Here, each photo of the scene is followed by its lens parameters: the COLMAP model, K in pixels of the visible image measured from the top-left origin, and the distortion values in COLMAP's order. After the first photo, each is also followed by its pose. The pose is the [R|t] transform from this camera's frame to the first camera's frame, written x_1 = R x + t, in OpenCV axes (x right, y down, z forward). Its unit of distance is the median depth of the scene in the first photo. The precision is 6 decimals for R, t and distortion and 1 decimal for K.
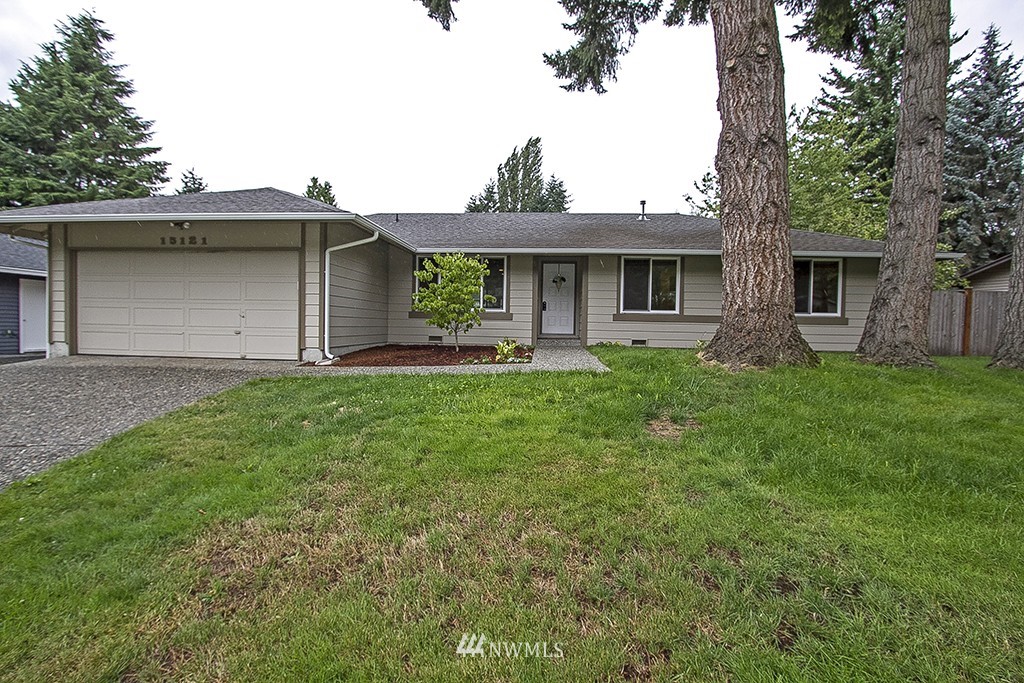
lens RADIAL K [[470.5, 0, 512.1], [0, 470.5, 343.8], [0, 0, 1]] dist [-0.021213, 0.003780]
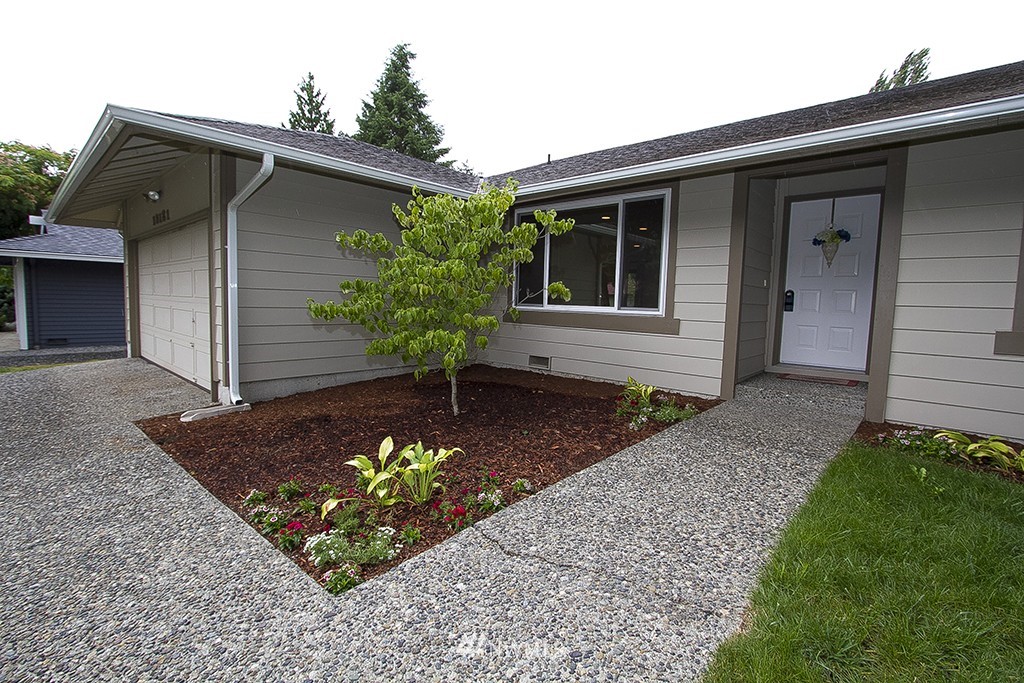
lens RADIAL K [[470.5, 0, 511.9], [0, 470.5, 340.8], [0, 0, 1]] dist [-0.021213, 0.003780]
pose [[0.787424, 0.058024, -0.613674, 0.062984], [-0.040120, 0.998273, 0.042909, -0.024192], [0.615104, -0.009167, 0.788392, 0.235774]]
